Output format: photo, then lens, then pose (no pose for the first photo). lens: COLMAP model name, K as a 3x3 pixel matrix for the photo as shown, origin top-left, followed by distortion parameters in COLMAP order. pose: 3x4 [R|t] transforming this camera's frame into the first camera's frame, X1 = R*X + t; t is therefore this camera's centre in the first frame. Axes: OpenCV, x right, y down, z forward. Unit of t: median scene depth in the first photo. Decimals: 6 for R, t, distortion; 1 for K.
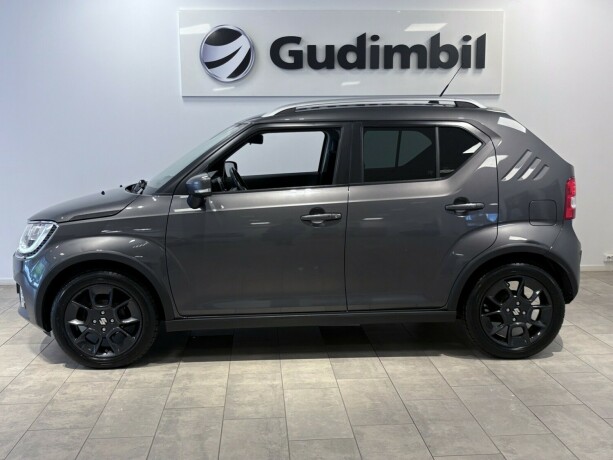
lens RADIAL K [[656.3, 0, 305.5], [0, 656.3, 235.9], [0, 0, 1]] dist [0.011246, 0.000000]
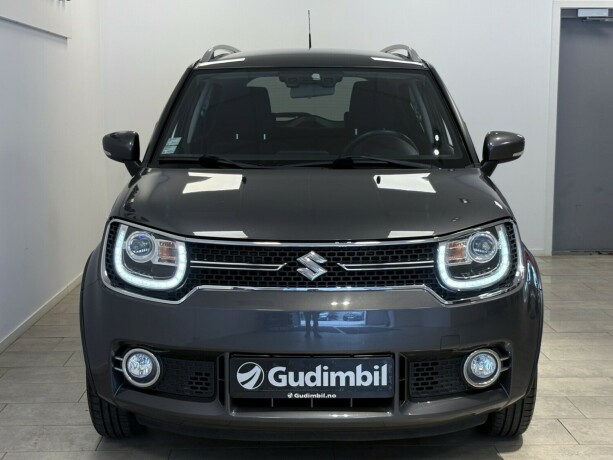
lens RADIAL K [[971.9, 0, 305.9], [0, 971.9, 229.9], [0, 0, 1]] dist [0.043196, 0.000000]
pose [[0.053566, -0.114388, 0.991991, -1.278586], [0.156455, 0.982109, 0.104801, -0.132561], [-0.986232, 0.149588, 0.070504, 1.115017]]
